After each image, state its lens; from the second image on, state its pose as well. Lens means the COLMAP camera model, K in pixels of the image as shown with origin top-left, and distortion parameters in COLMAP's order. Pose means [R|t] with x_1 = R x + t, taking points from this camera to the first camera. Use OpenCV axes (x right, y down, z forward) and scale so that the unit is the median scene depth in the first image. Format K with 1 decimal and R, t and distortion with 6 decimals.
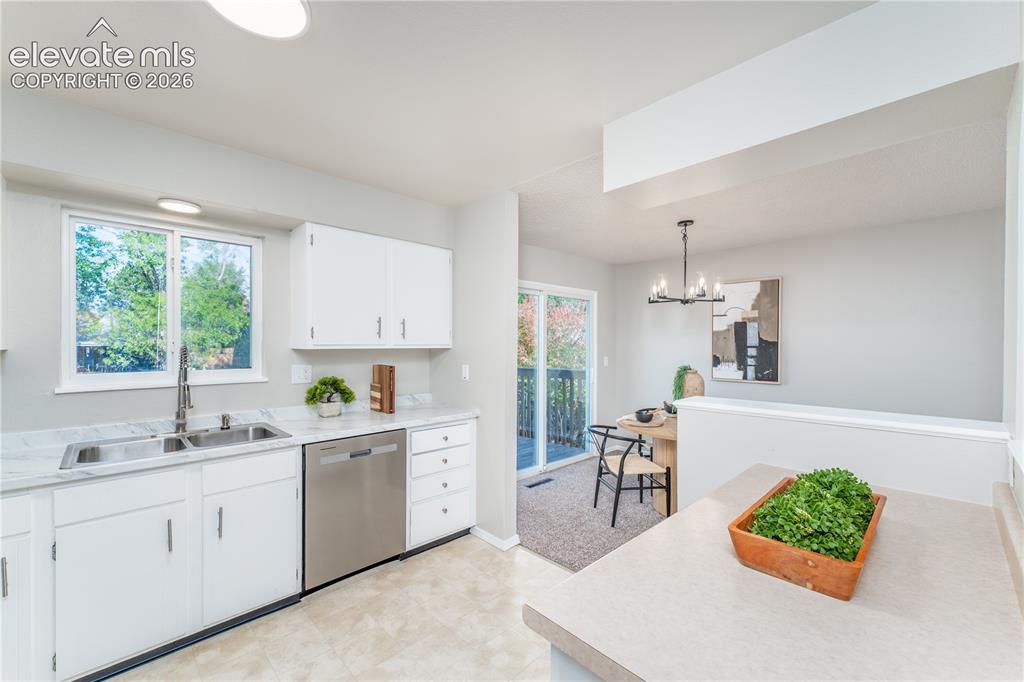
lens RADIAL K [[408.4, 0, 506.7], [0, 408.4, 339.0], [0, 0, 1]] dist [0.000592, 0.000052]
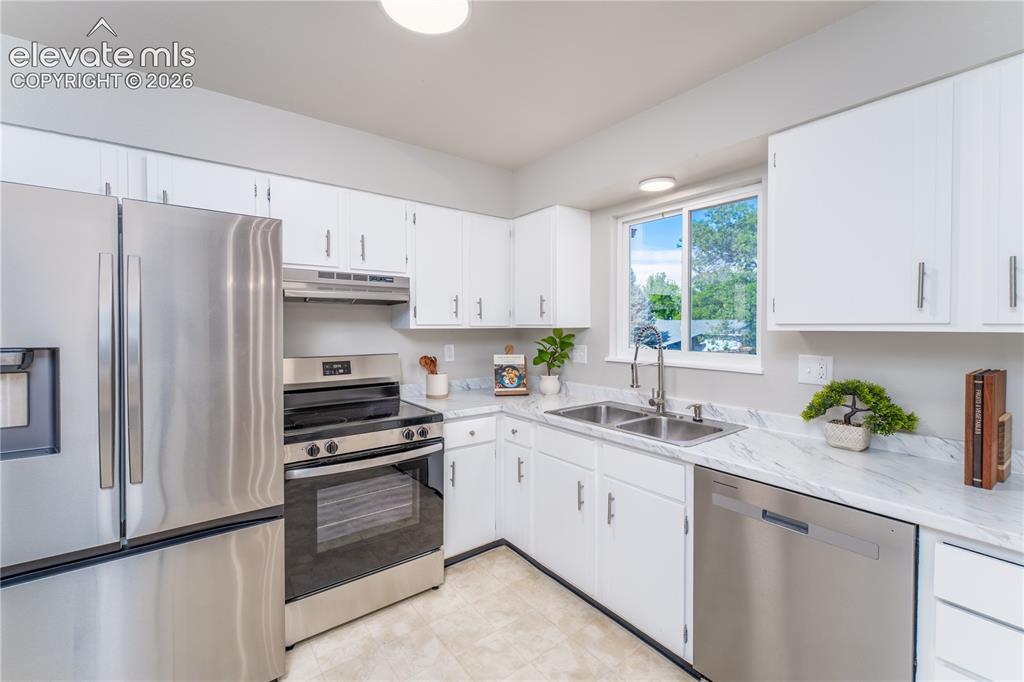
lens RADIAL K [[426.2, 0, 512.1], [0, 426.2, 327.4], [0, 0, 1]] dist [0.001354, 0.000097]
pose [[-0.107127, 0.003924, -0.994238, 0.259136], [0.014196, 0.999896, 0.002416, 0.012767], [0.994144, -0.013856, -0.107172, 0.710451]]
